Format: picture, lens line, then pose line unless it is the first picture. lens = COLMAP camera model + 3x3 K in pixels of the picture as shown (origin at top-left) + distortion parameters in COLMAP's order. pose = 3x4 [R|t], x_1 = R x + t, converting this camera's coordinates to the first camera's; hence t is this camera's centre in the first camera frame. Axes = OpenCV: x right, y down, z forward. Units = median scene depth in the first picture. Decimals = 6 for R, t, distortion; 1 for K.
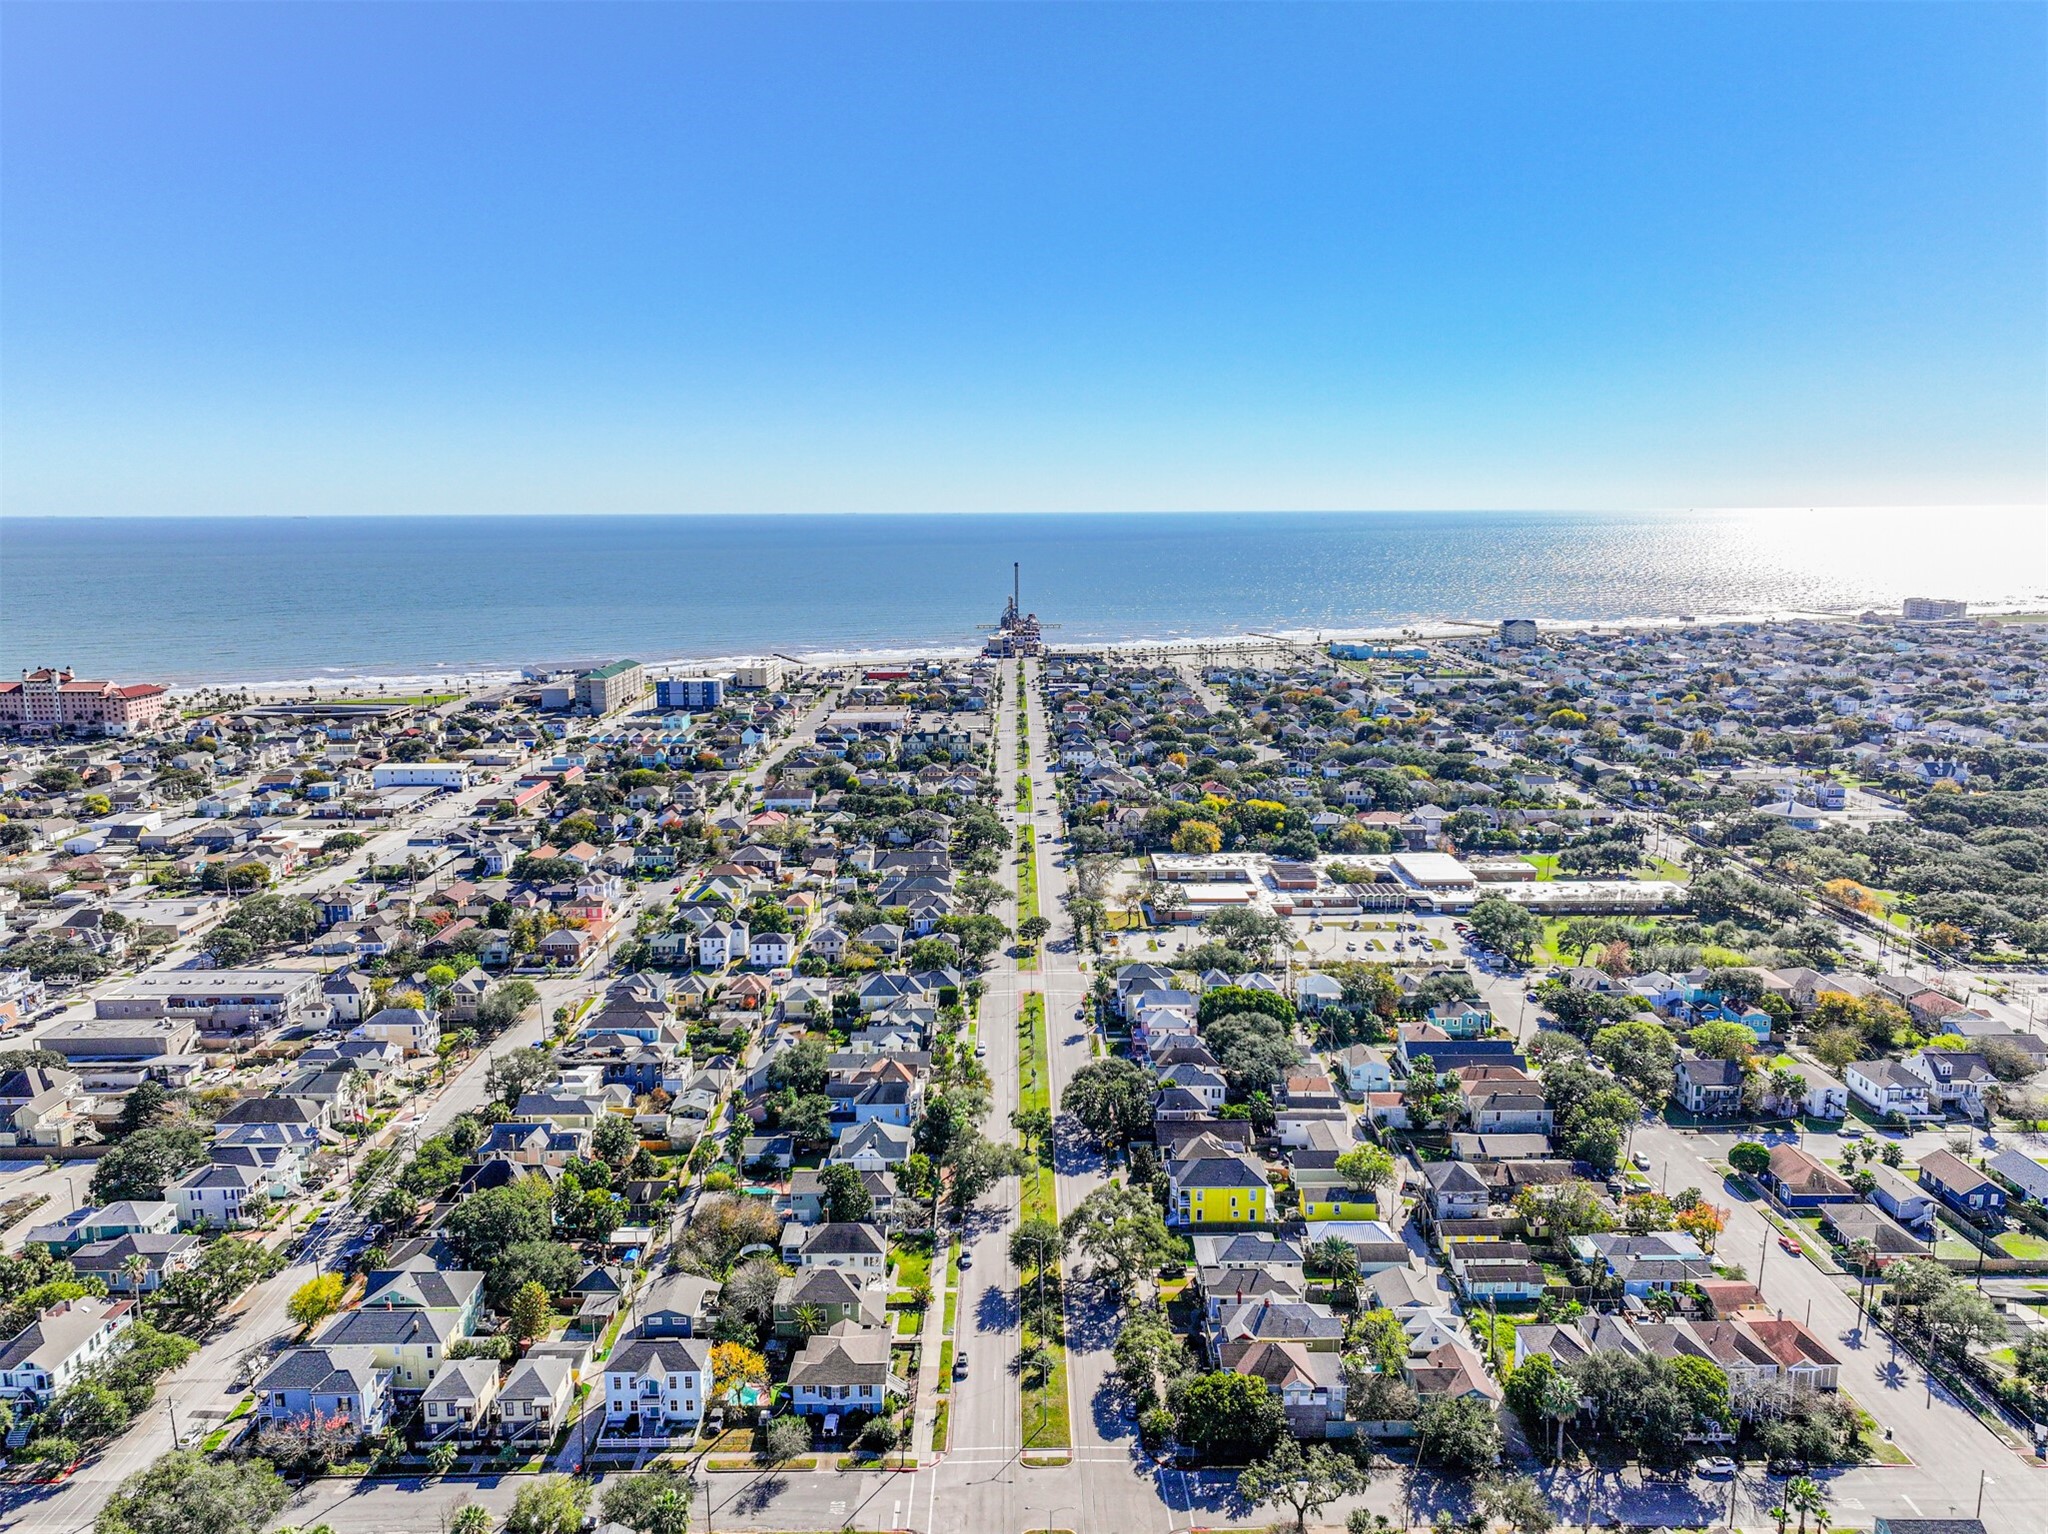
lens RADIAL K [[1423.4, 0, 1024.0], [0, 1423.4, 767.0], [0, 0, 1]] dist [0.007363, 0.005187]
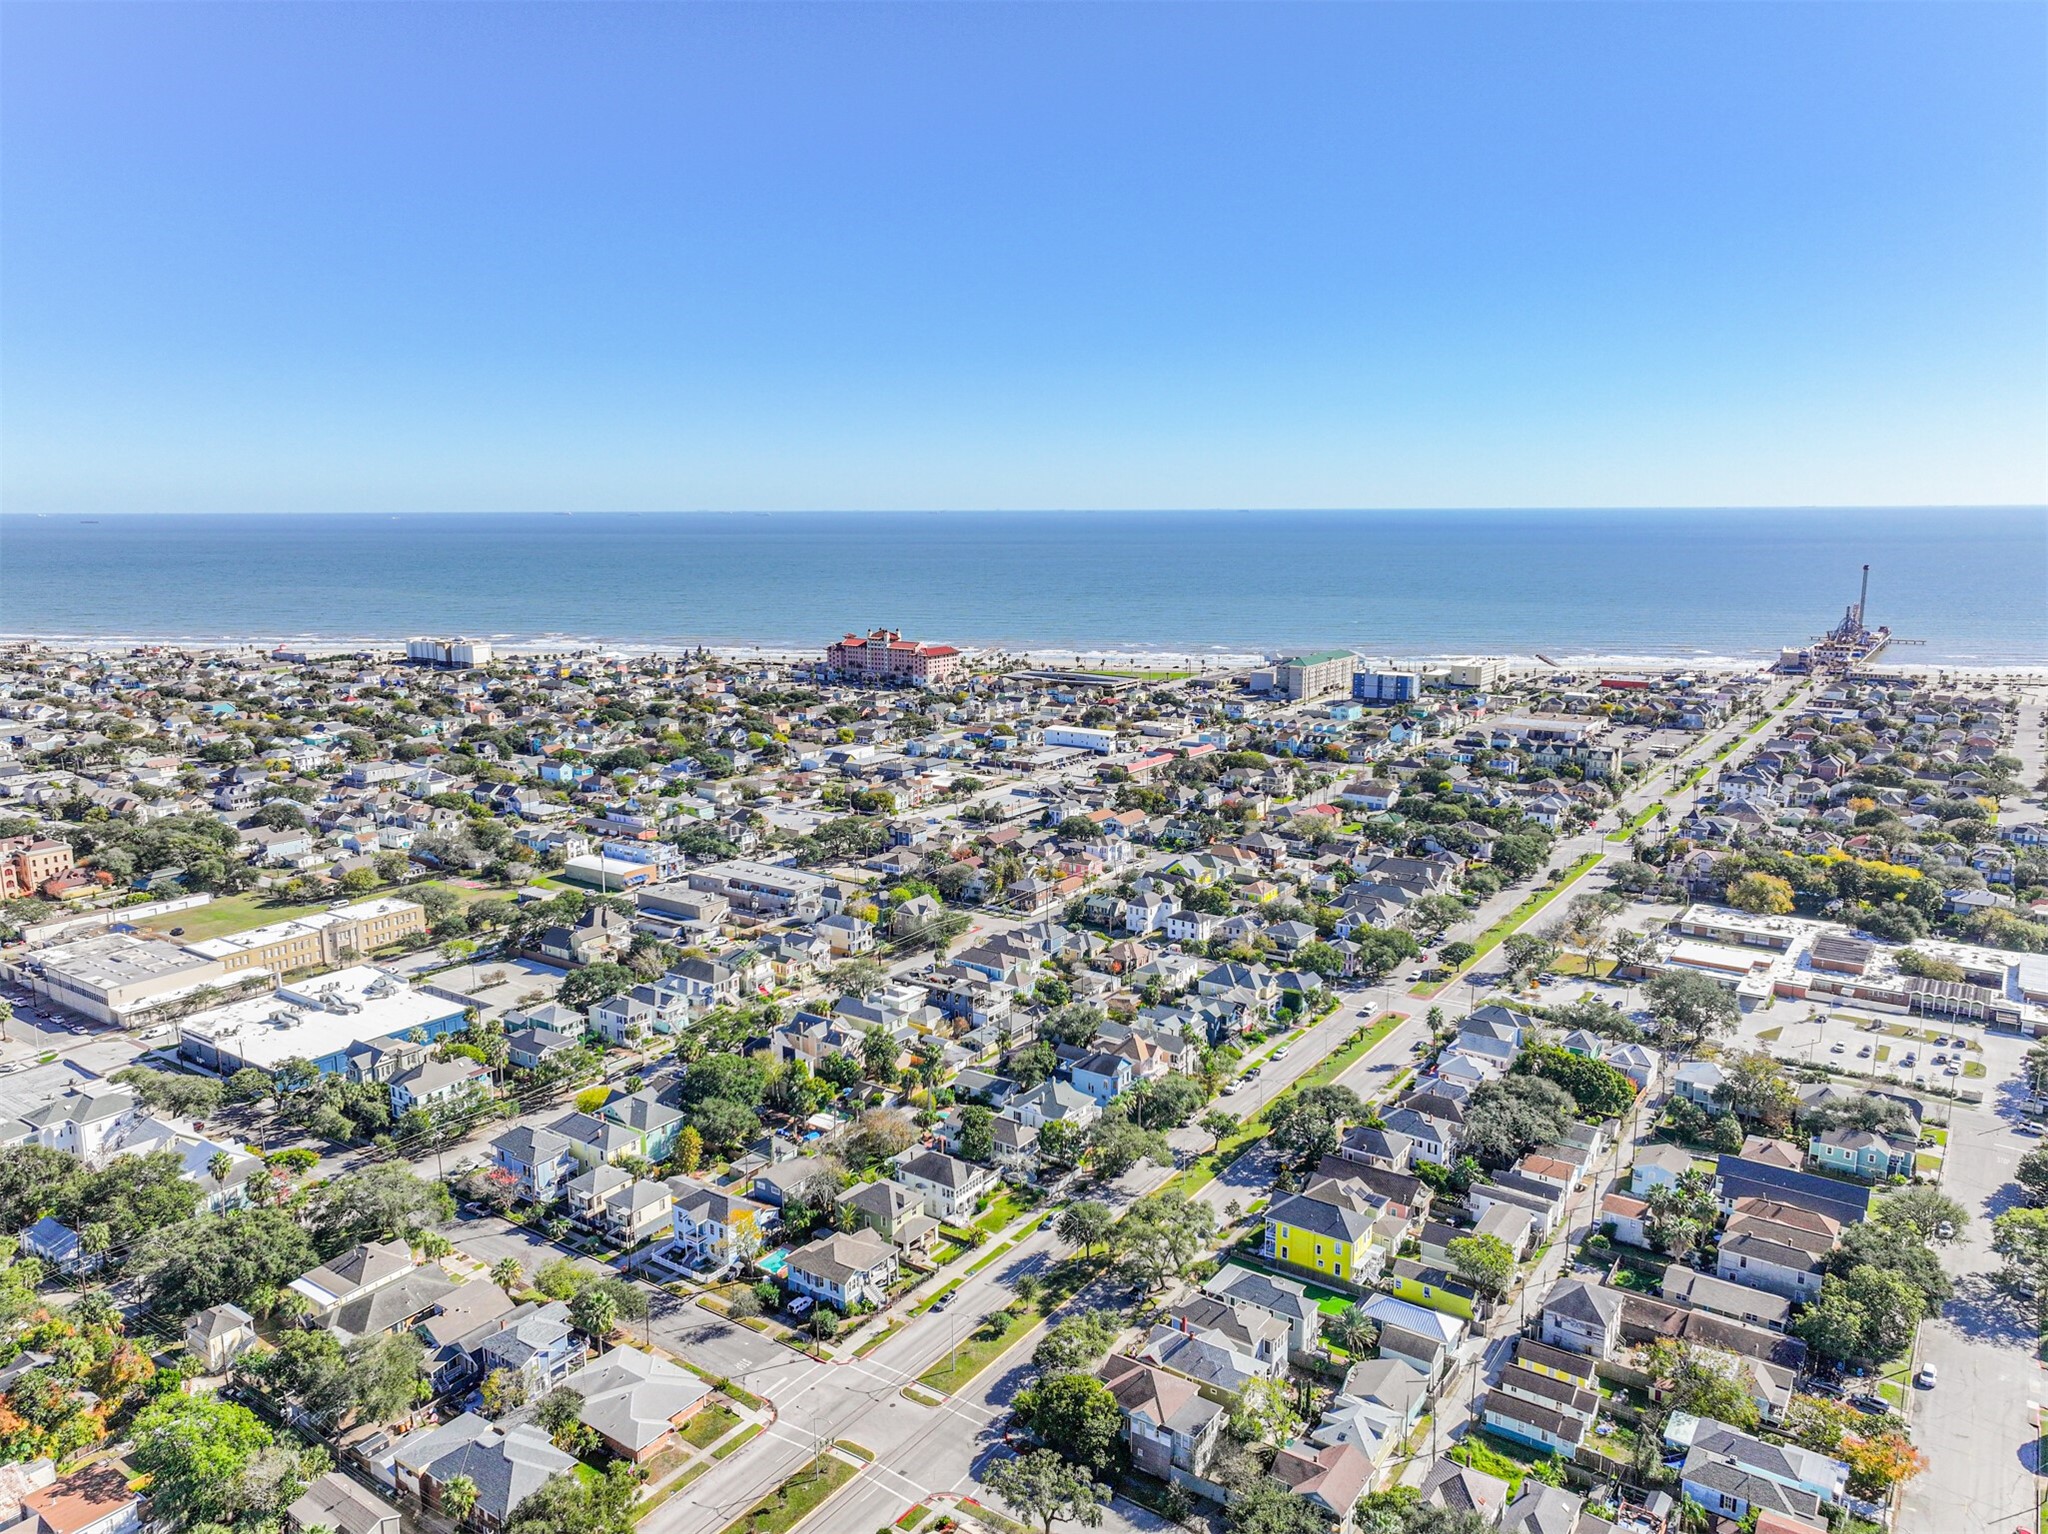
lens RADIAL K [[1429.5, 0, 1023.6], [0, 1429.5, 698.3], [0, 0, 1]] dist [0.008056, 0.005400]
pose [[0.817527, 0.078212, -0.570554, 0.350130], [-0.102907, 0.994629, -0.011108, -0.016064], [0.566621, 0.067796, 0.821185, 0.068994]]
